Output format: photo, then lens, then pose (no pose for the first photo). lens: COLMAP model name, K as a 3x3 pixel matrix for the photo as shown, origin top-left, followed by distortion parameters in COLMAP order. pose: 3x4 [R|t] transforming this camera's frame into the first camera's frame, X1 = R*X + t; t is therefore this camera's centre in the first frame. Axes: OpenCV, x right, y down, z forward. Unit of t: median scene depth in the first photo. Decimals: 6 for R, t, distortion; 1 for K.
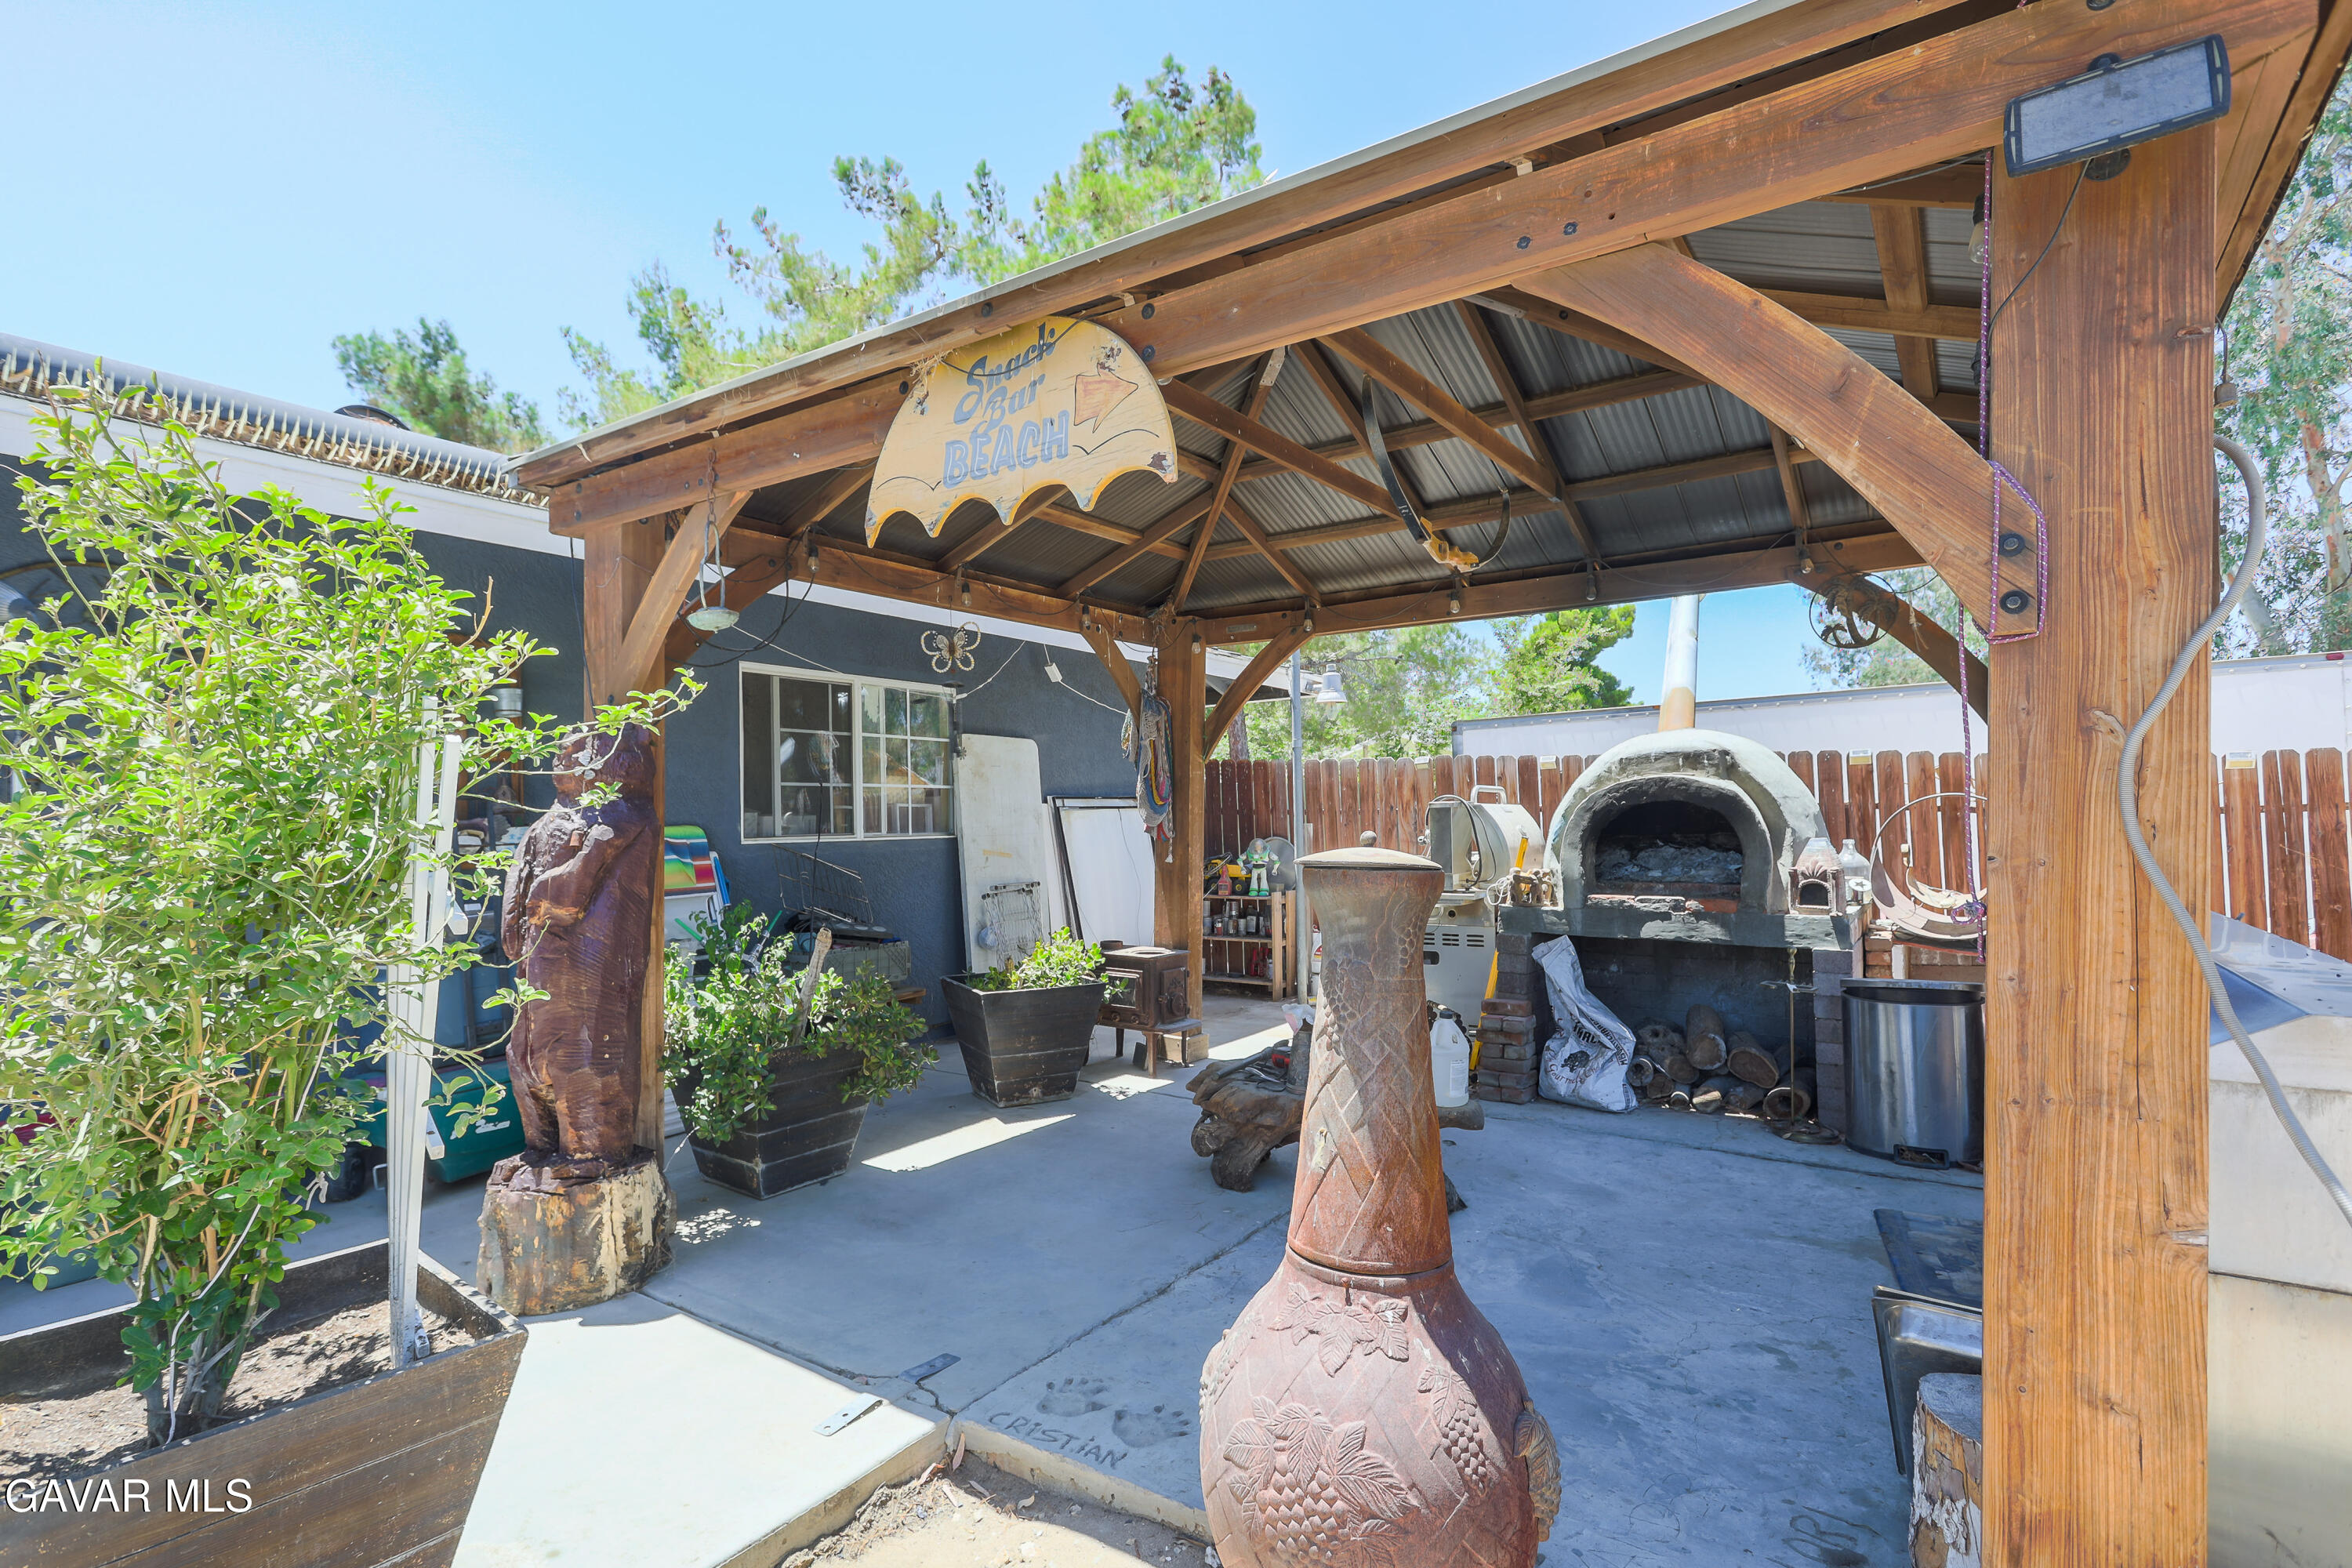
lens RADIAL K [[1154.4, 0, 1166.9], [0, 1154.4, 822.1], [0, 0, 1]] dist [-0.004045, -0.000331]
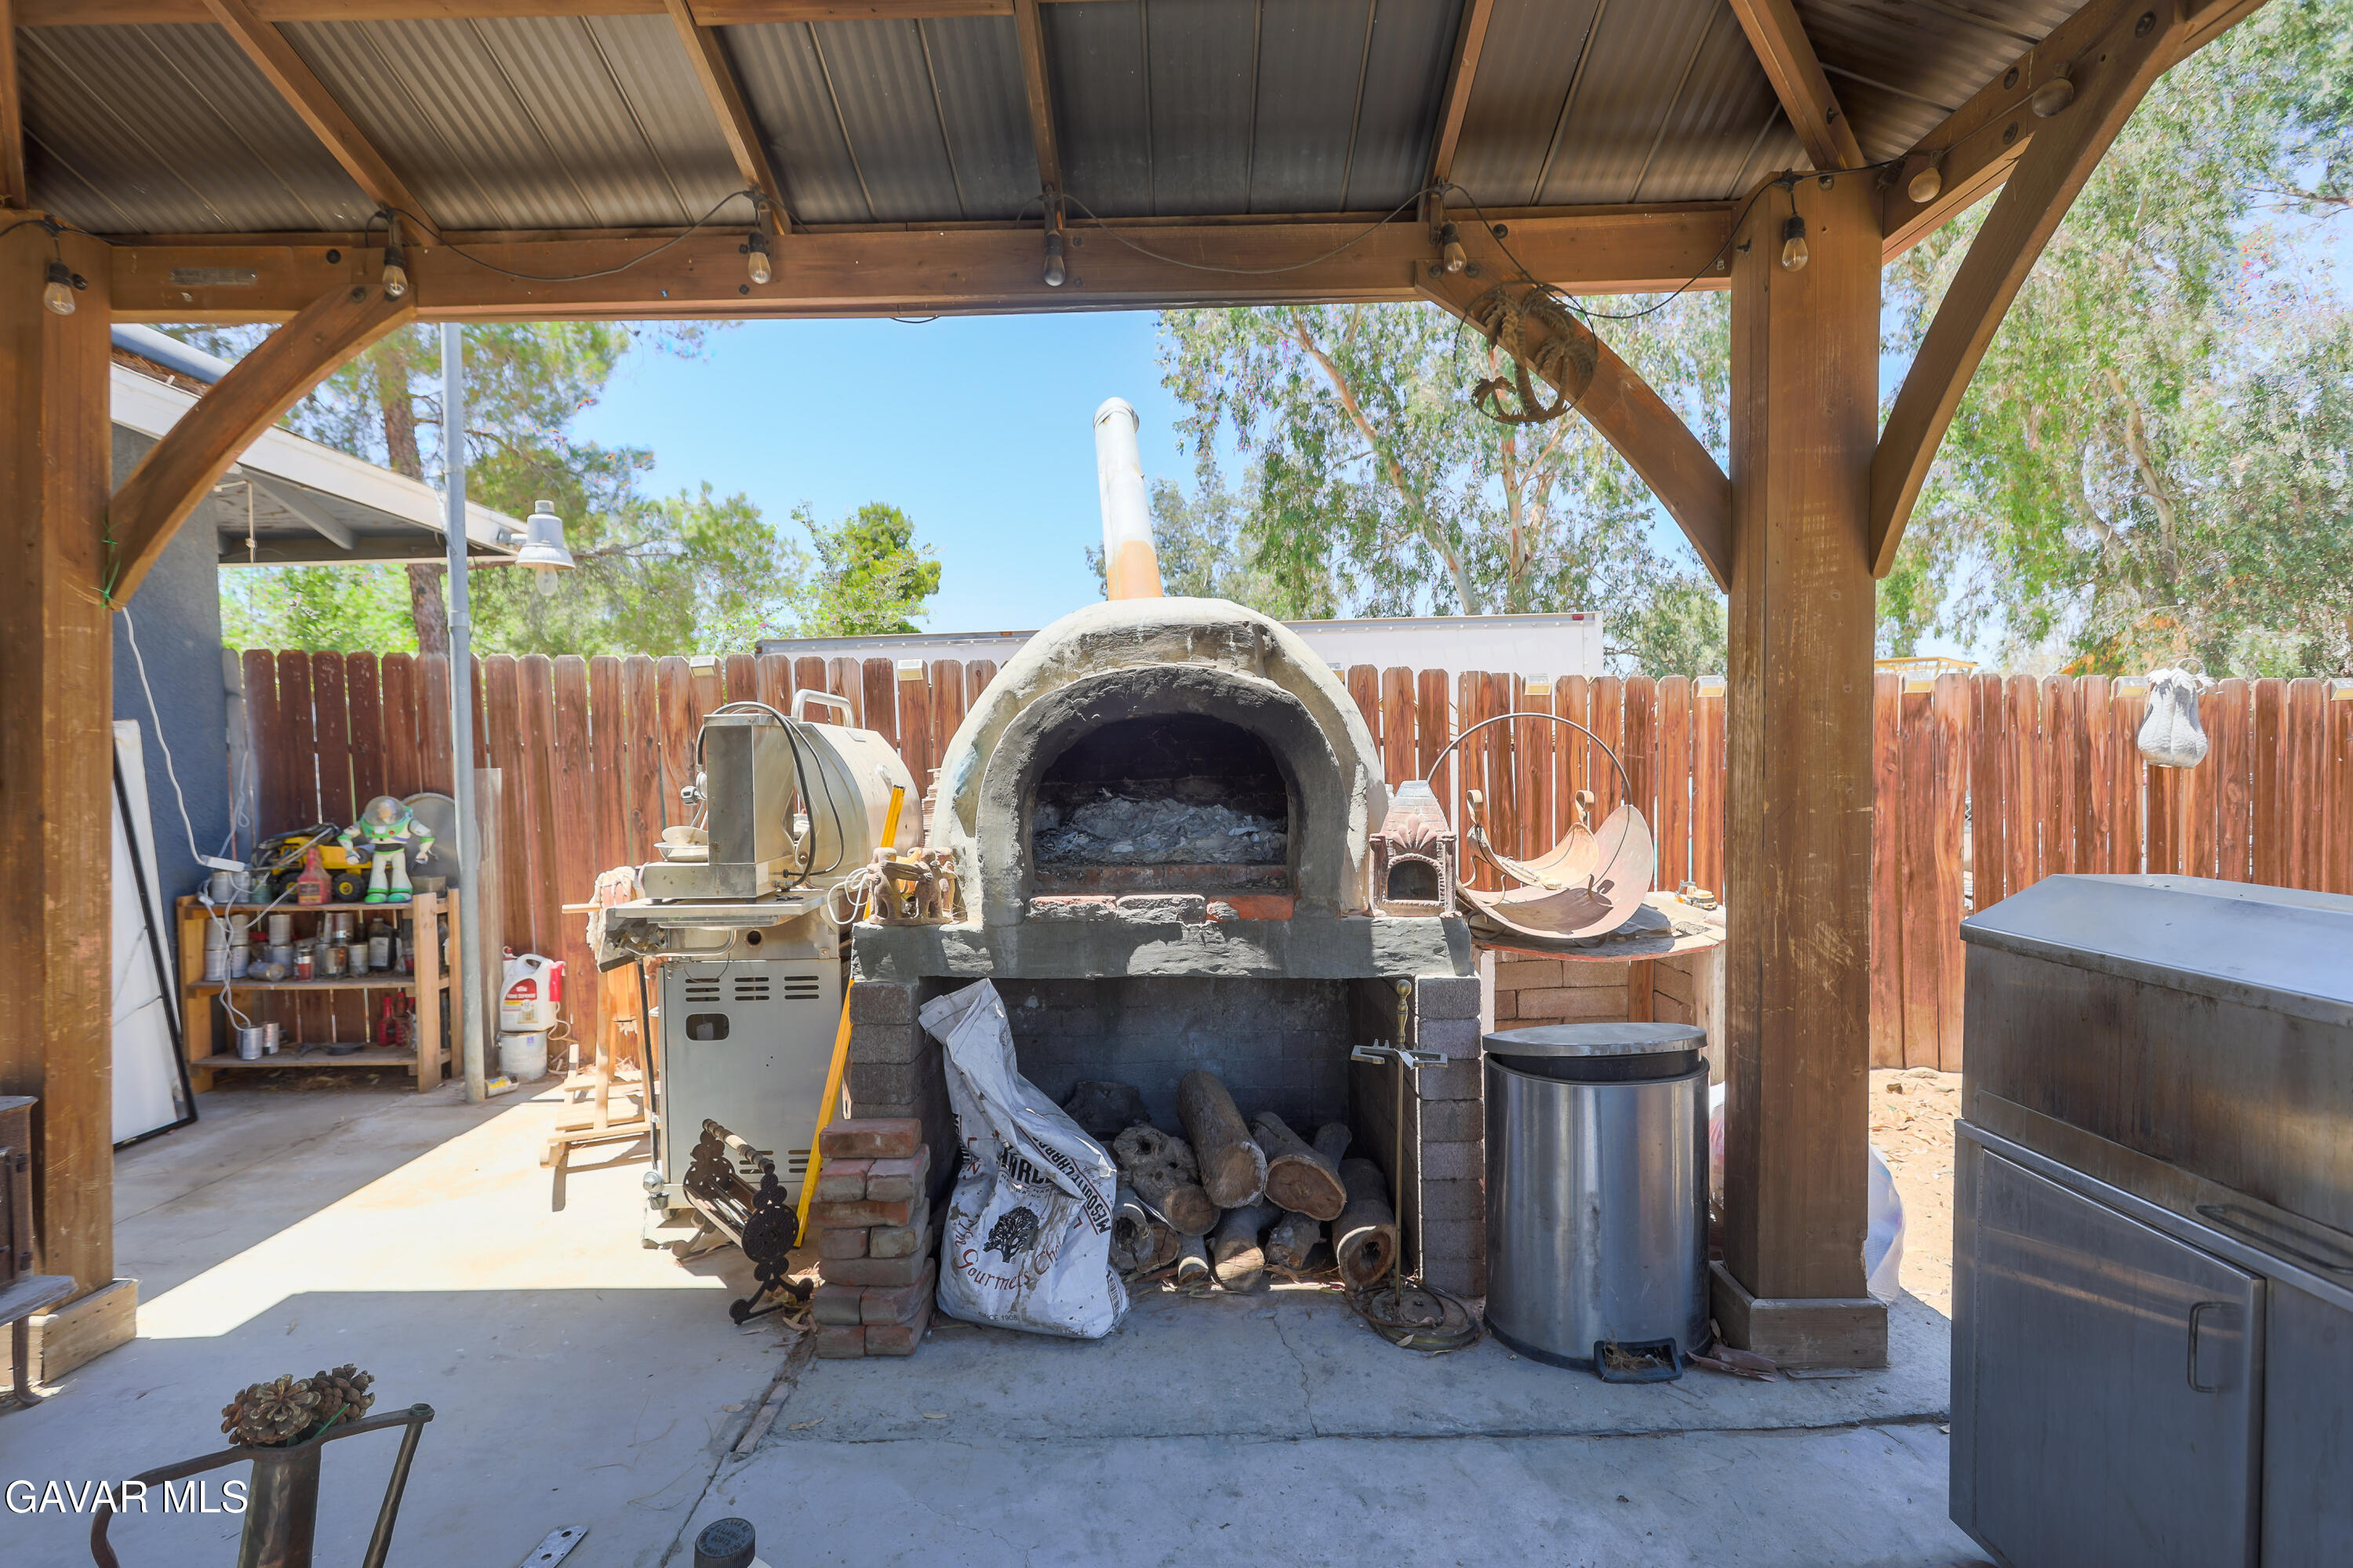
lens RADIAL K [[1176.1, 0, 1169.2], [0, 1176.1, 767.3], [0, 0, 1]] dist [0.003266, 0.000745]
pose [[0.836263, -0.001261, 0.548327, 0.128817], [0.005308, 0.999969, -0.005795, 0.008804], [-0.548303, 0.007757, 0.836244, 0.519775]]
